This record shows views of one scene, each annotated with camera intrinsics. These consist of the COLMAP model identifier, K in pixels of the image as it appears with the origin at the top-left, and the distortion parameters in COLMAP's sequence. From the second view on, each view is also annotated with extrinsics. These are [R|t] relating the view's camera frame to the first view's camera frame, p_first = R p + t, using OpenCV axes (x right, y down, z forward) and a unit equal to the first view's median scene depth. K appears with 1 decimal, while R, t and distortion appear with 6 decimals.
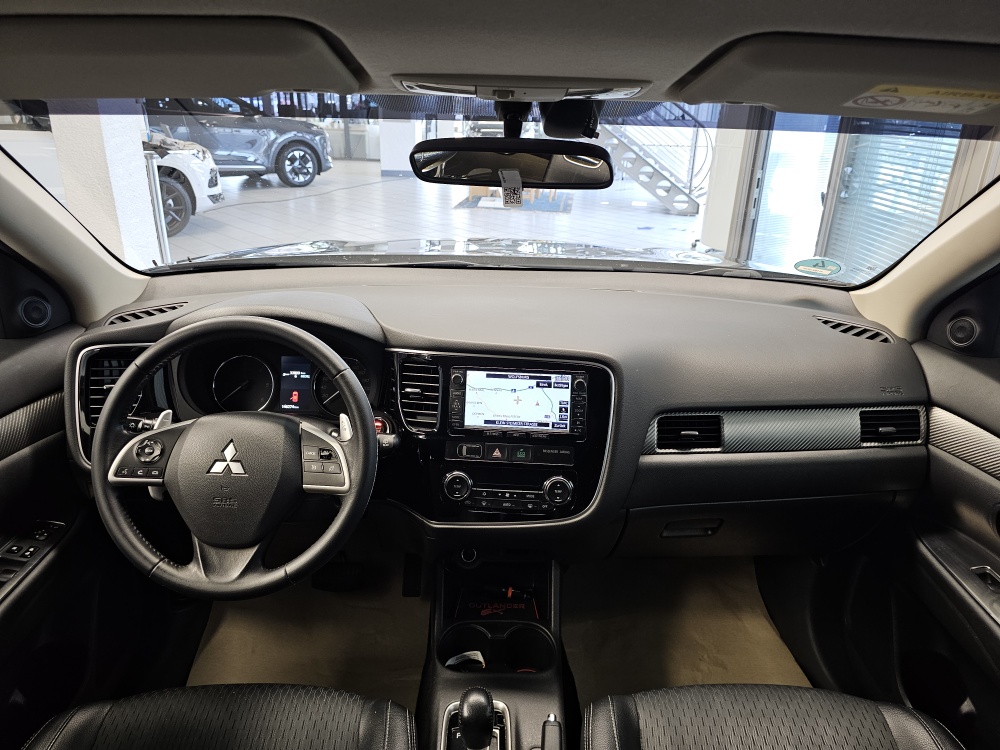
lens RADIAL K [[674.7, 0, 500.0], [0, 674.7, 375.0], [0, 0, 1]] dist [0.076471, -0.083749]
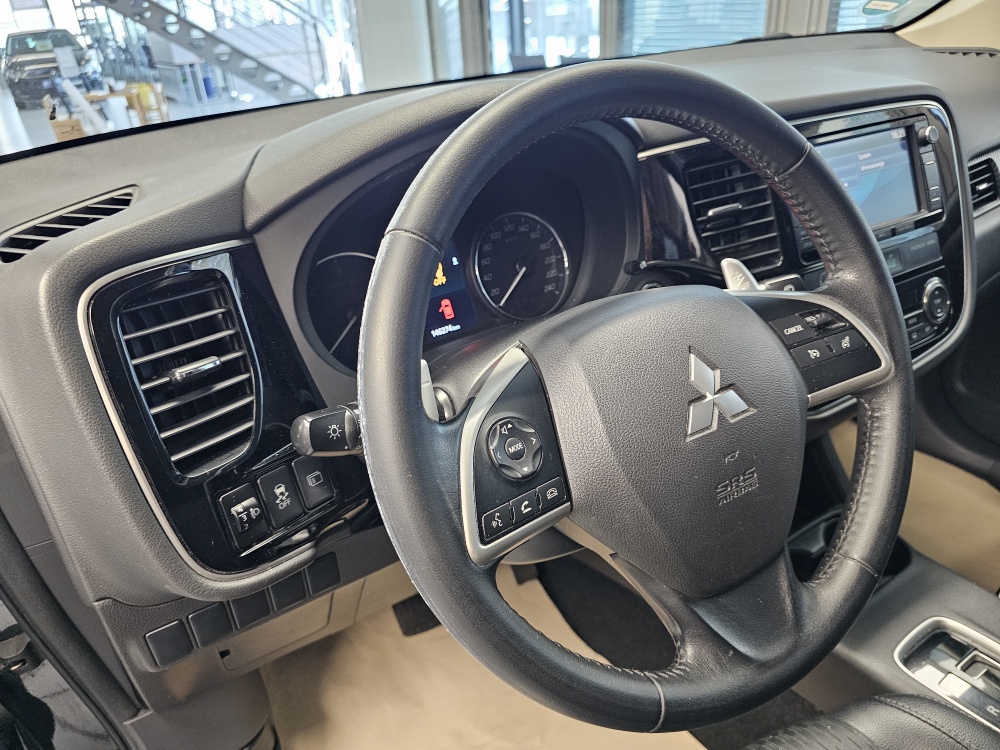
lens RADIAL K [[699.5, 0, 484.5], [0, 699.5, 371.7], [0, 0, 1]] dist [0.005073, -0.005226]
pose [[0.839999, -0.322561, 0.436298, -0.604453], [0.285336, 0.946547, 0.150440, 0.005733], [-0.461503, -0.001878, 0.887137, 0.585150]]
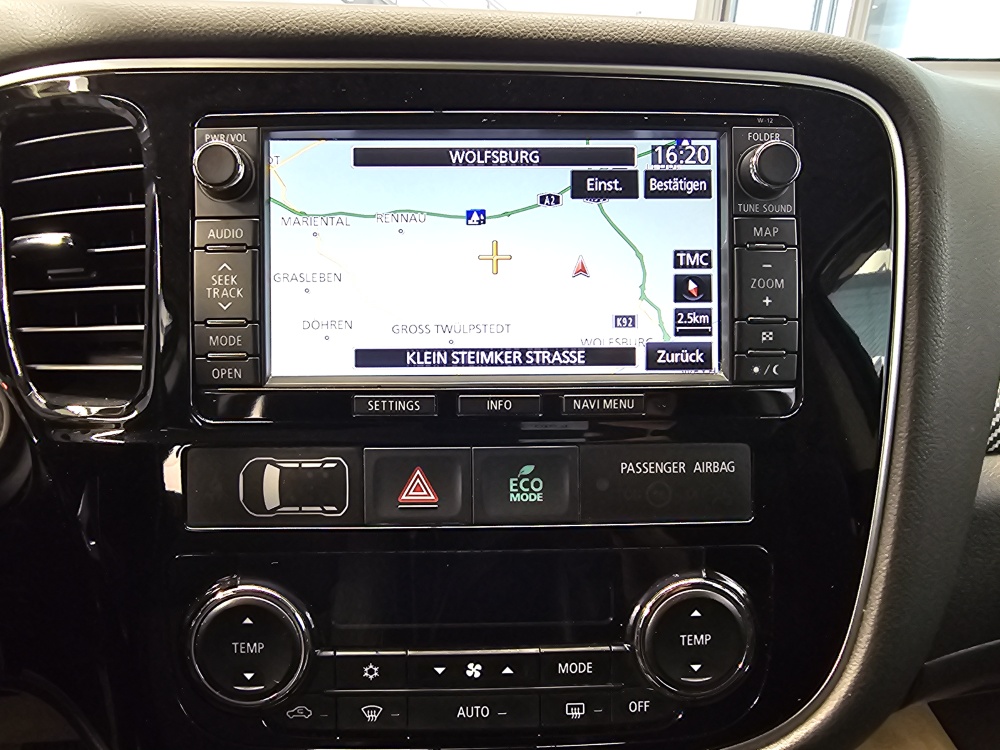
lens RADIAL K [[675.6, 0, 418.4], [0, 675.6, 378.1], [0, 0, 1]] dist [-0.004755, 0.003227]
pose [[0.997236, -0.050102, 0.054870, -0.015124], [0.049662, 0.998722, 0.009346, 0.075776], [-0.055268, -0.006595, 0.998450, 0.769908]]
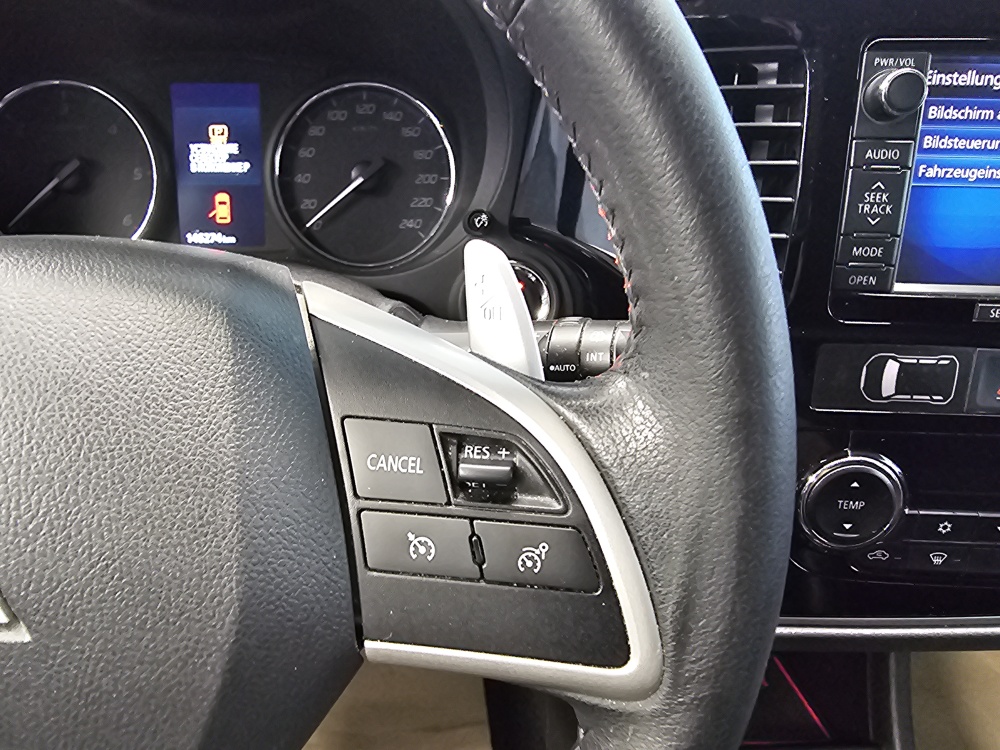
lens RADIAL K [[687.4, 0, 417.0], [0, 687.4, 372.7], [0, 0, 1]] dist [0.007895, 0.002672]
pose [[0.999521, -0.023938, 0.019609, -0.243408], [0.019373, 0.978212, 0.206702, 0.049677], [-0.024129, -0.206223, 0.978207, 0.735024]]
